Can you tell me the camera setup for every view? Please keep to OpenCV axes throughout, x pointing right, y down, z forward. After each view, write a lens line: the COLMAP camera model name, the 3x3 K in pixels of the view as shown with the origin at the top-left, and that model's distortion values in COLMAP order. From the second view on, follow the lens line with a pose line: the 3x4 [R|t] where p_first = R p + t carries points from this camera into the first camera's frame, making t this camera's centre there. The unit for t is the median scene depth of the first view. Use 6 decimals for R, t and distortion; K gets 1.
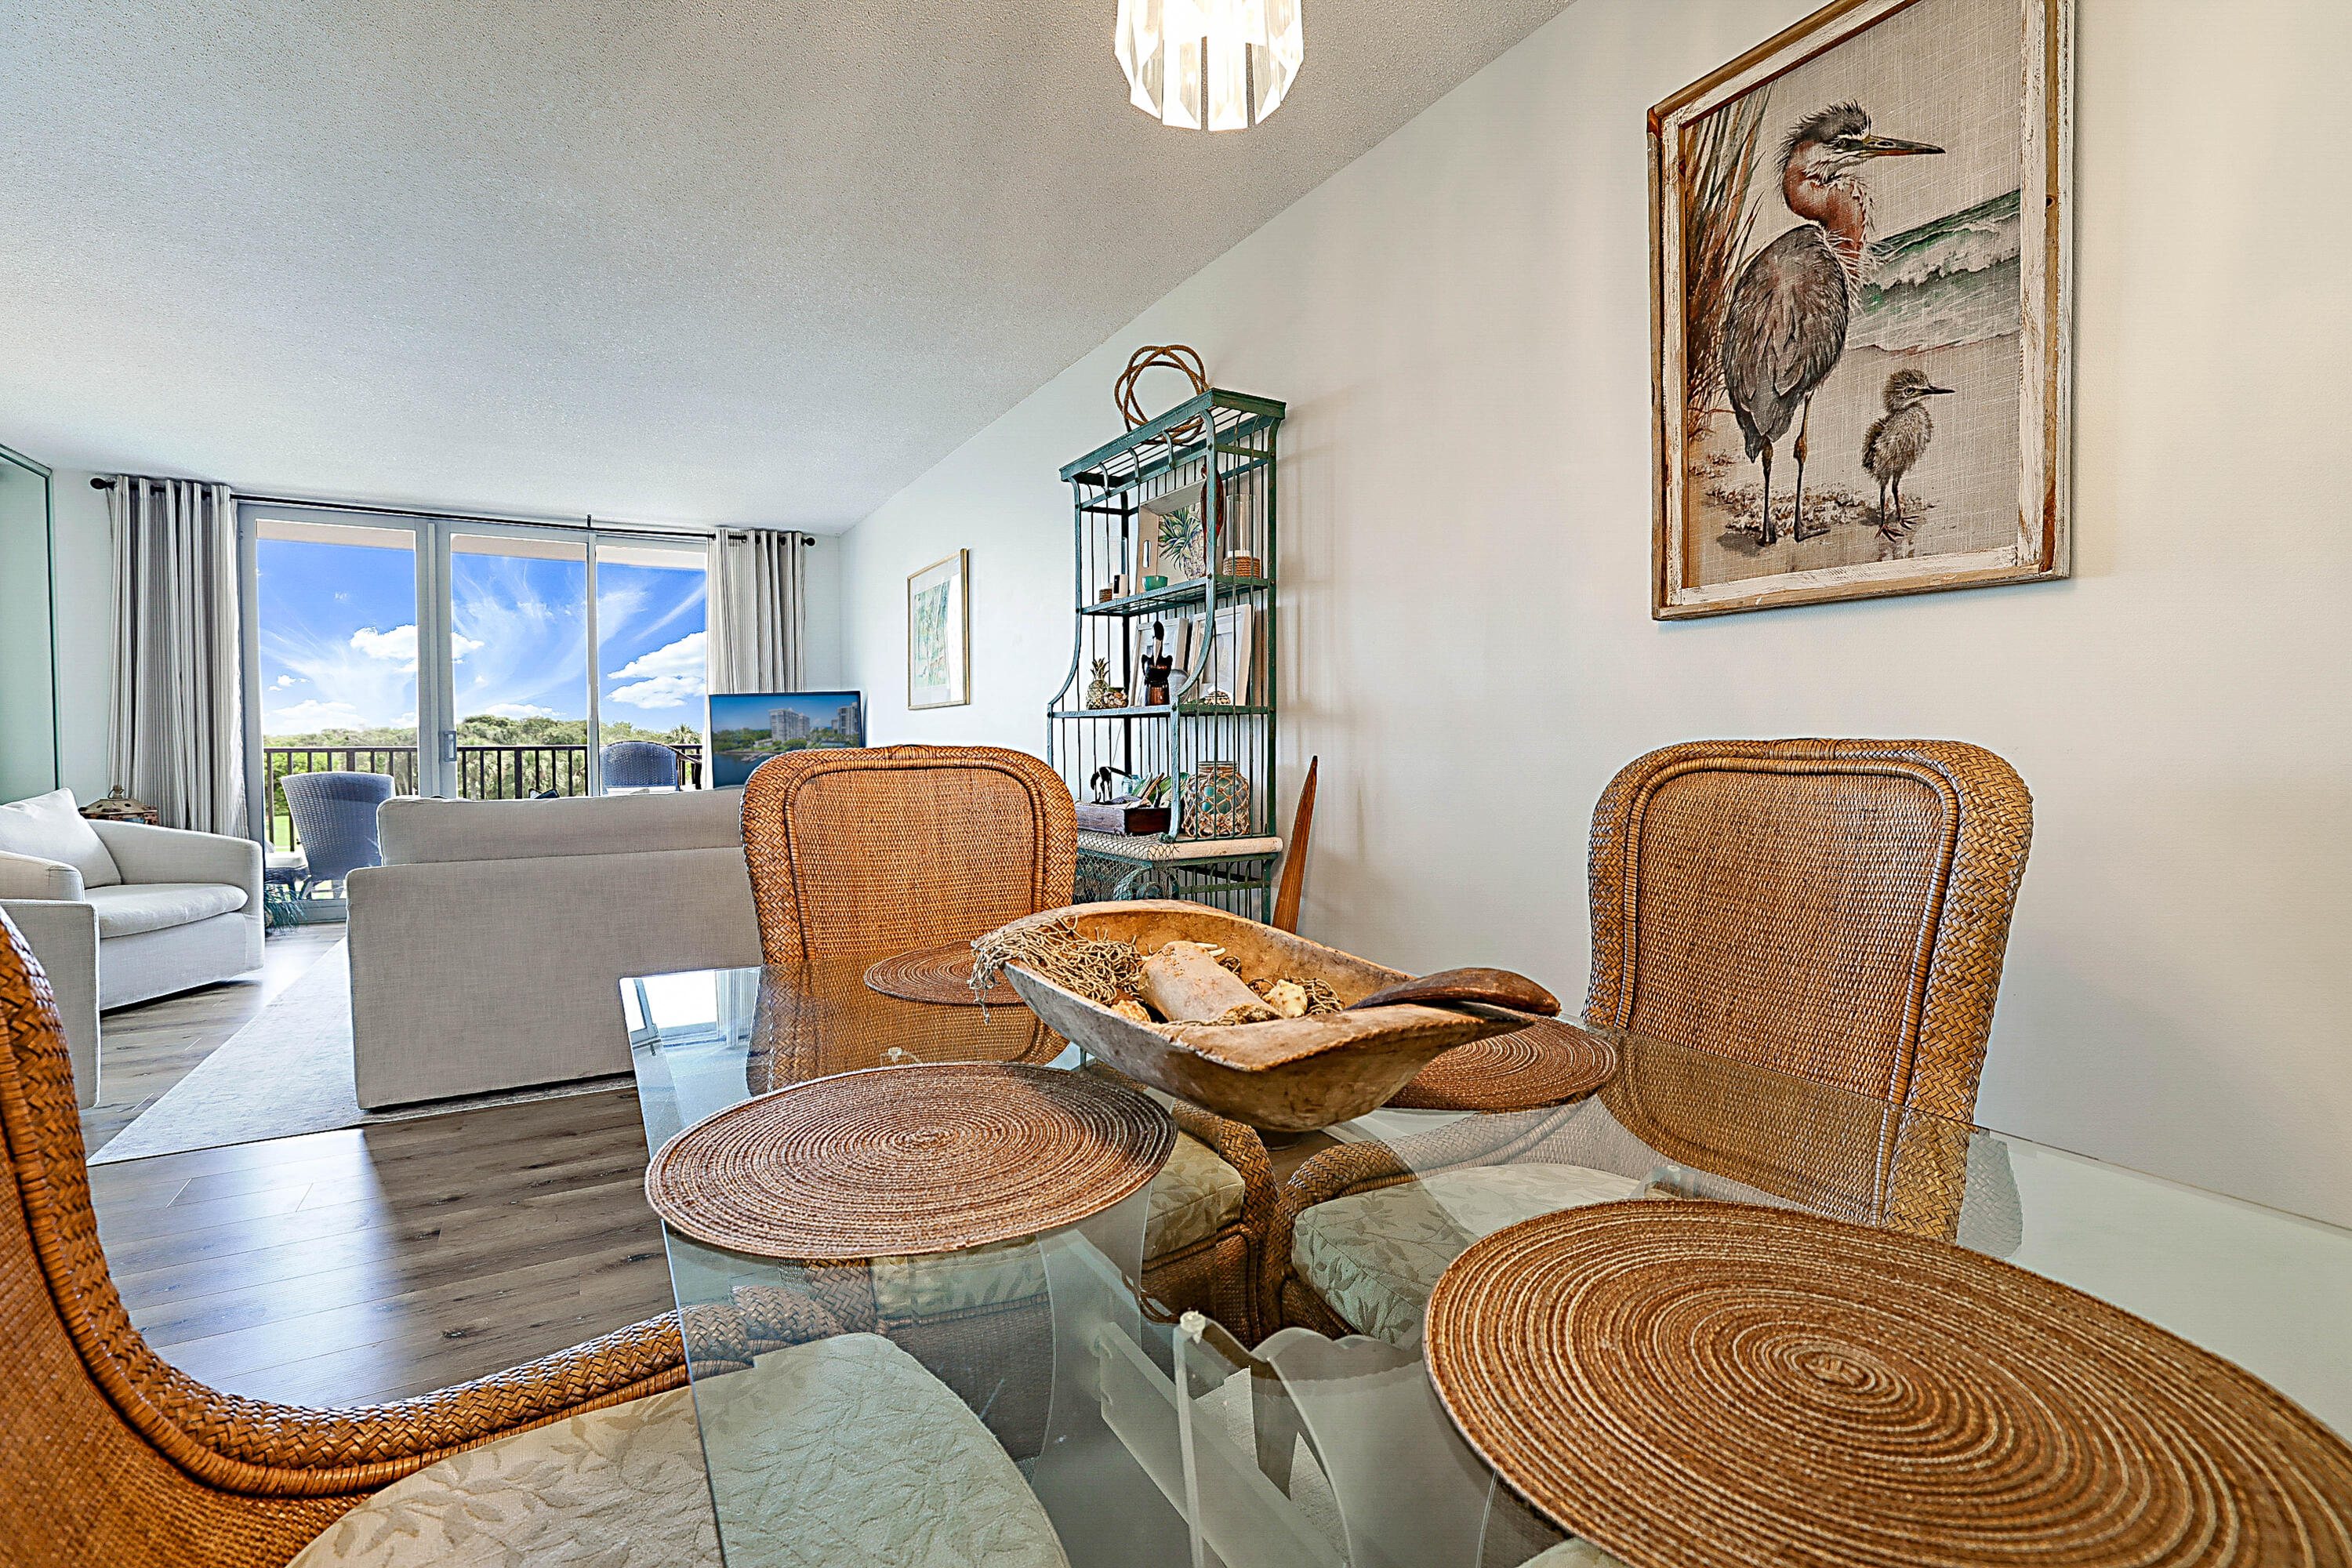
lens RADIAL K [[1059.0, 0, 1176.3], [0, 1059.0, 778.7], [0, 0, 1]] dist [-0.046668, 0.019918]
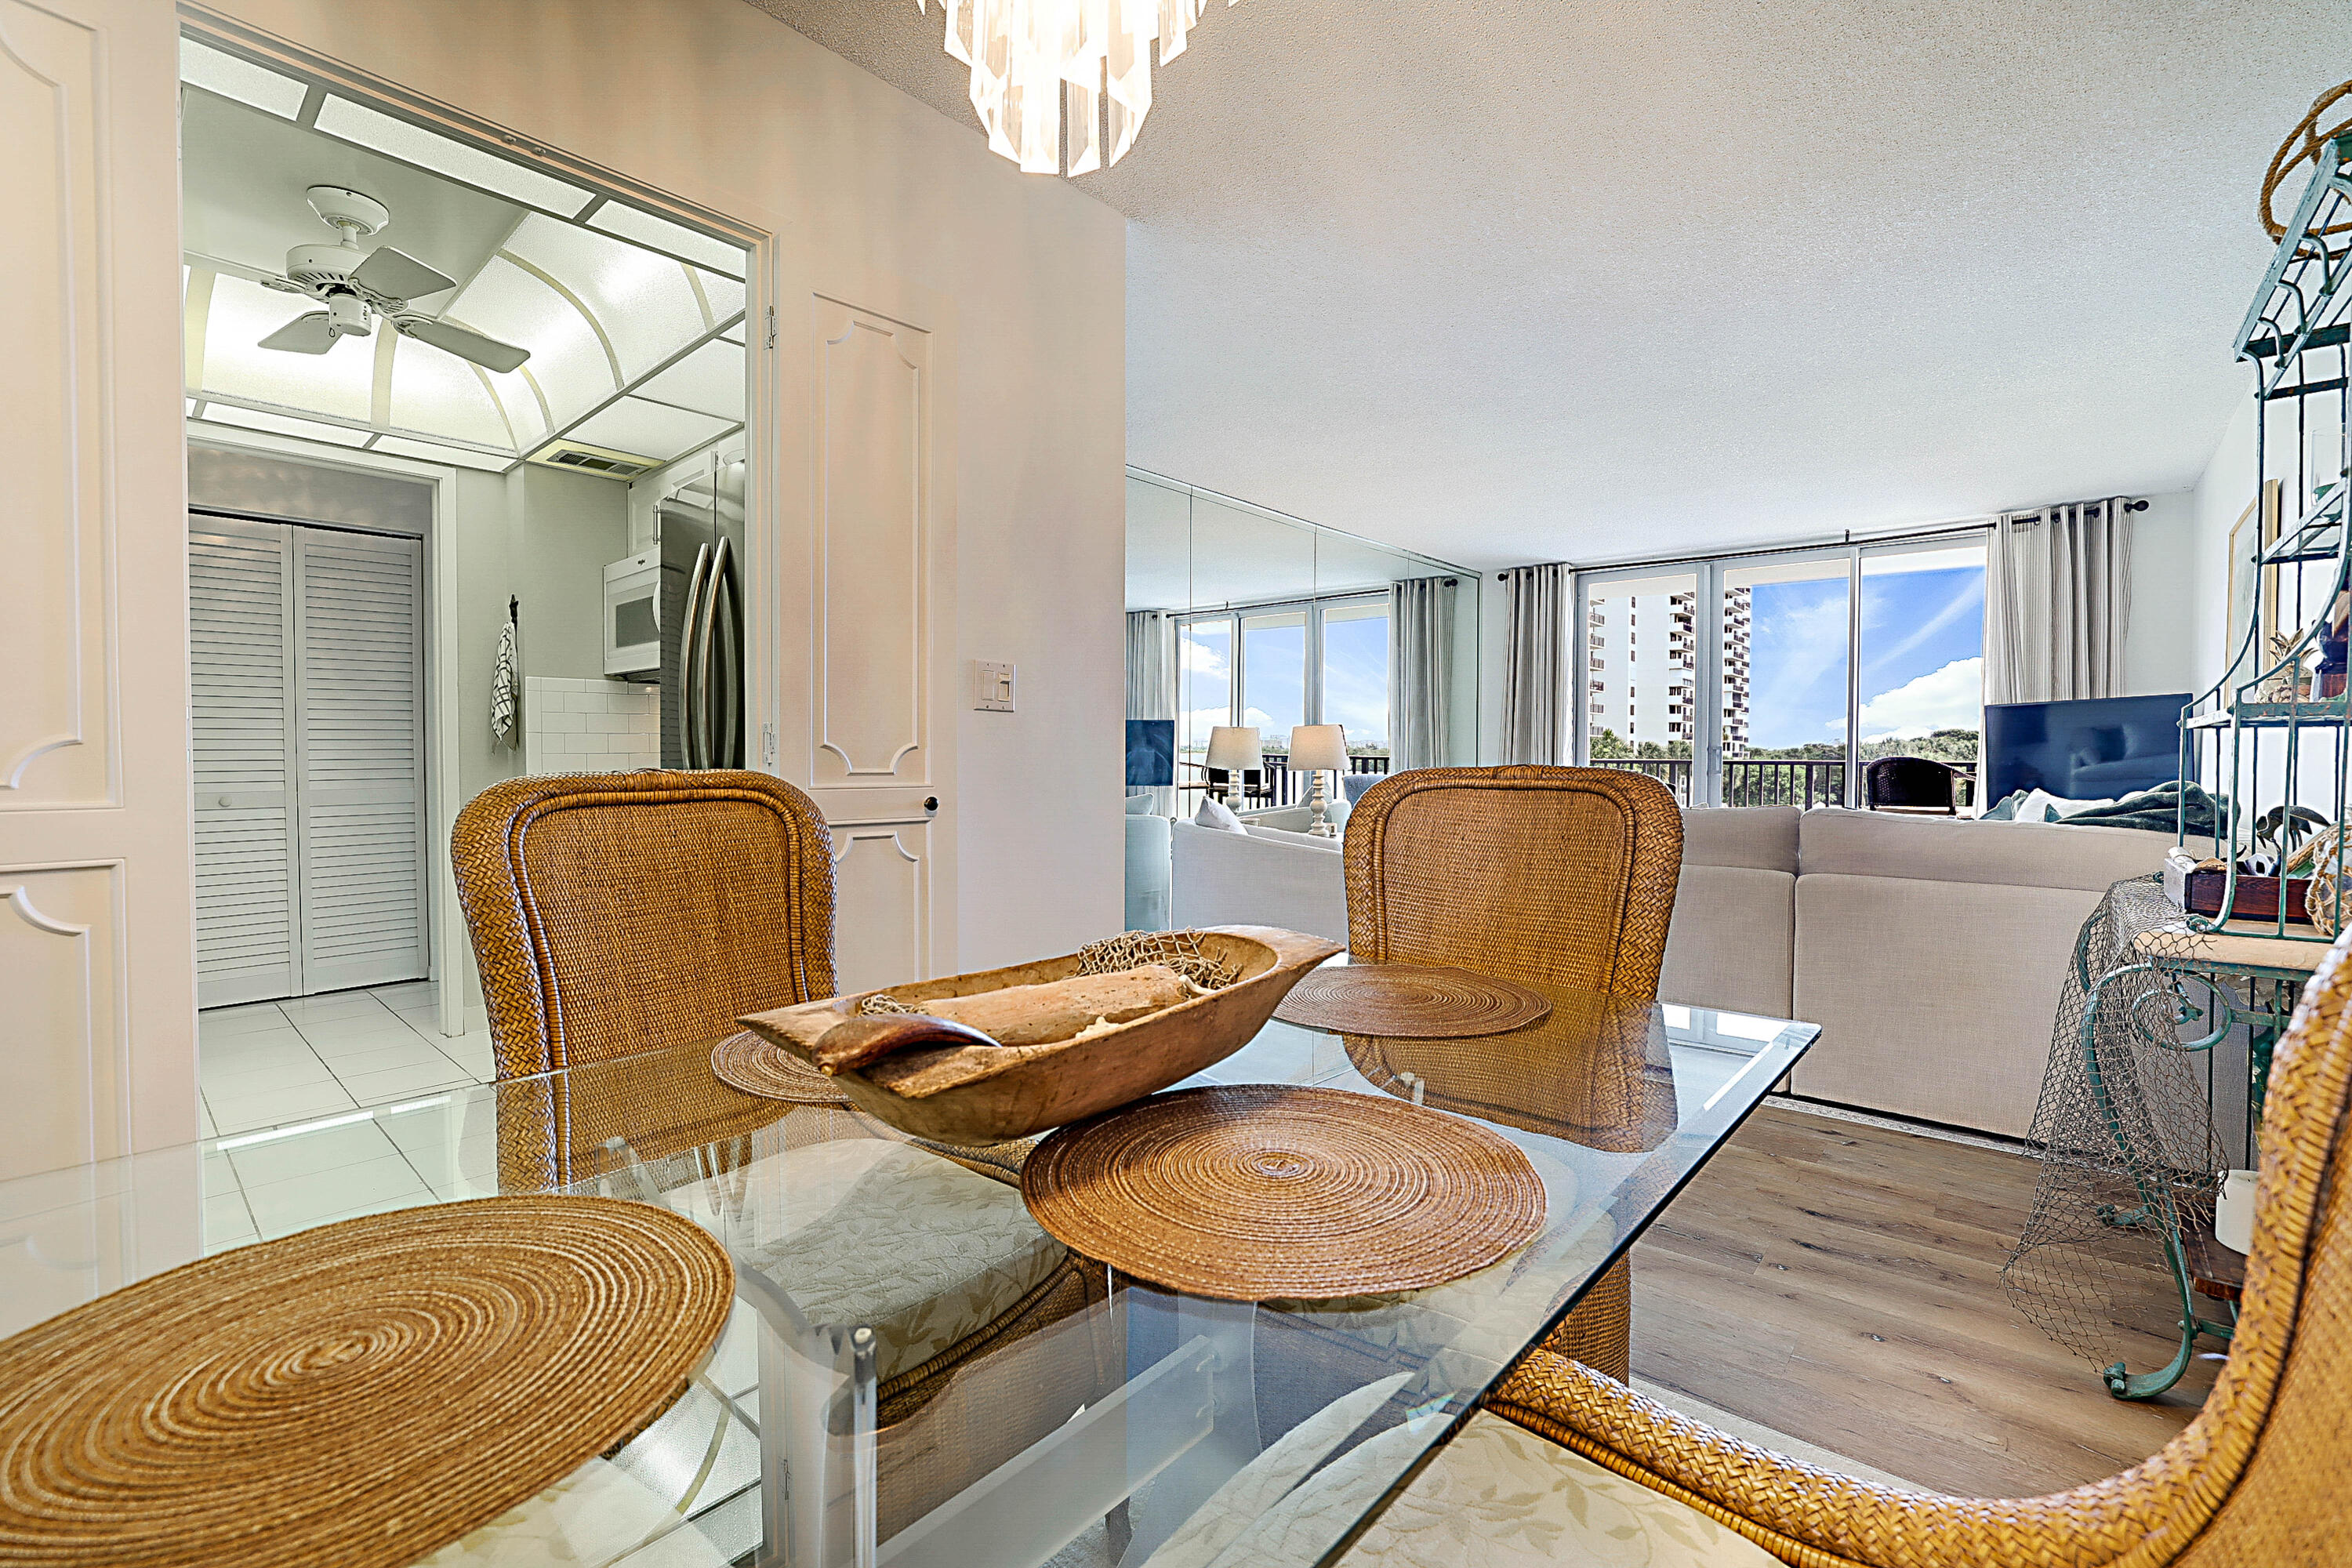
lens RADIAL K [[1008.9, 0, 1183.8], [0, 1008.9, 773.1], [0, 0, 1]] dist [-0.042570, 0.013293]
pose [[0.328420, 0.021539, -0.944286, 0.130356], [-0.038915, 0.999200, 0.009257, -0.005215], [0.943730, 0.033706, 0.328996, 0.102529]]
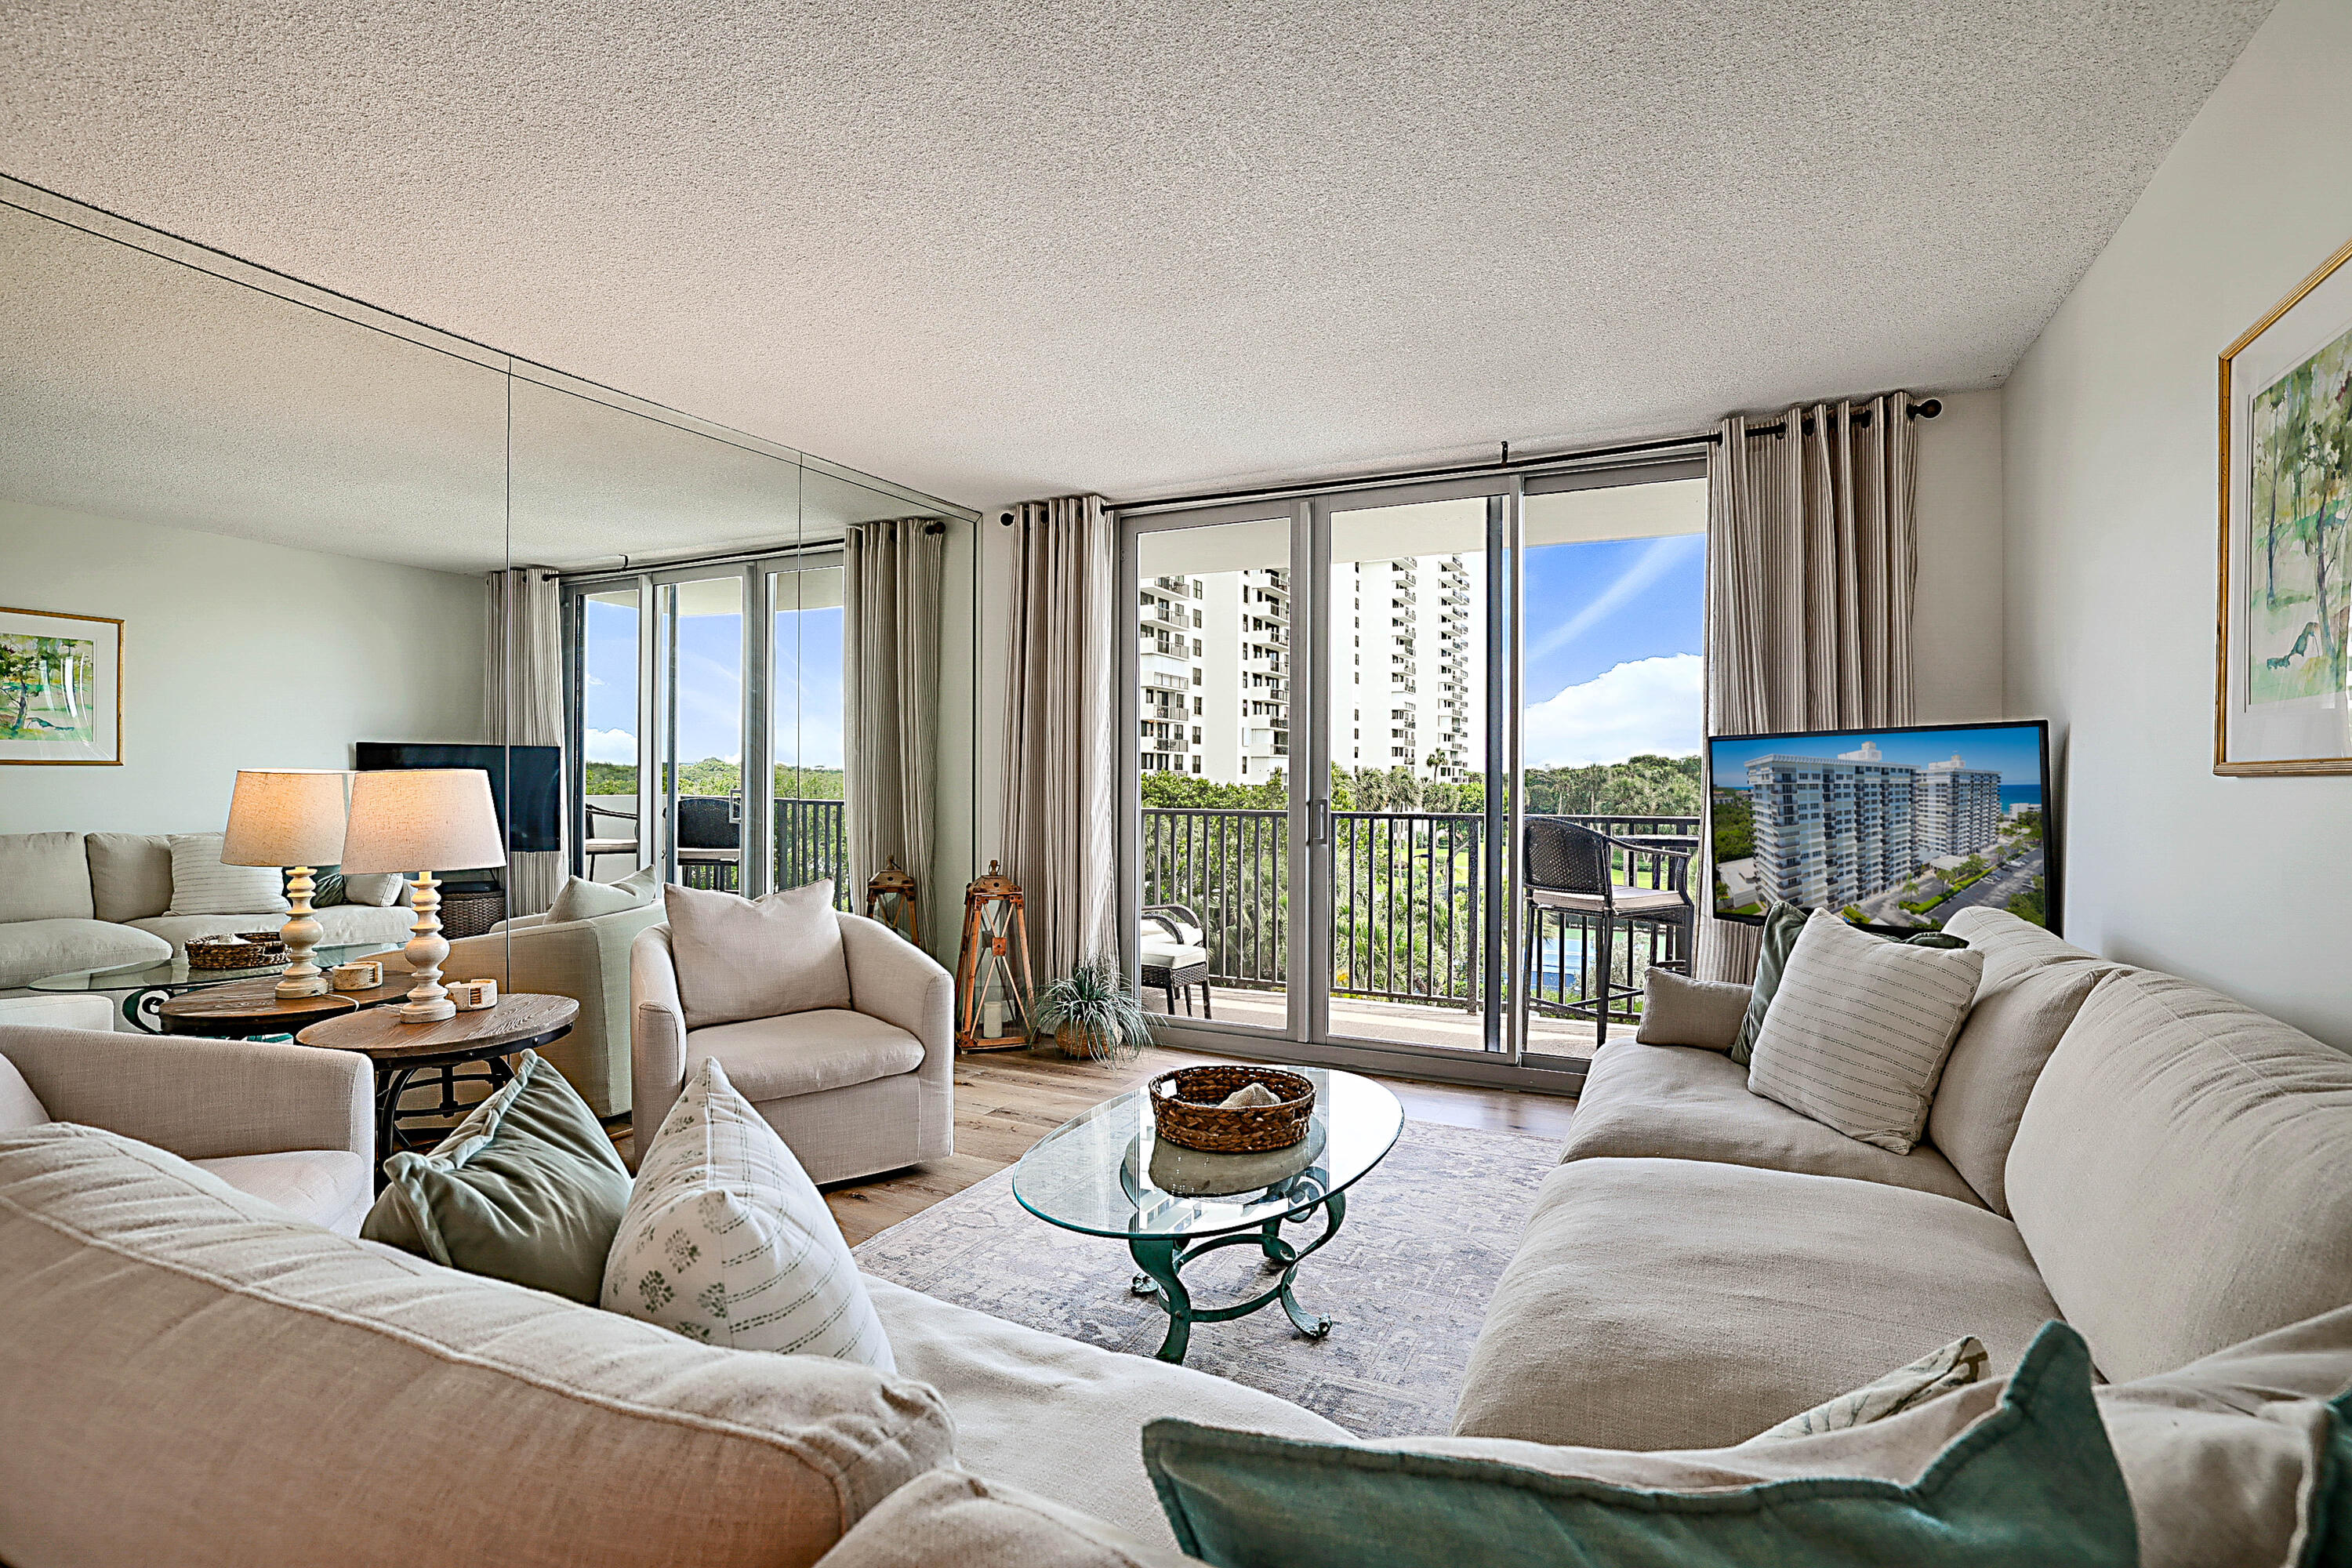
lens RADIAL K [[1110.6, 0, 1170.7], [0, 1110.6, 786.3], [0, 0, 1]] dist [-0.036204, 0.001289]
pose [[0.554994, 0.008300, -0.831813, -0.146250], [-0.034164, 0.999334, -0.012824, -0.042385], [0.831152, 0.035535, 0.554908, 0.512891]]
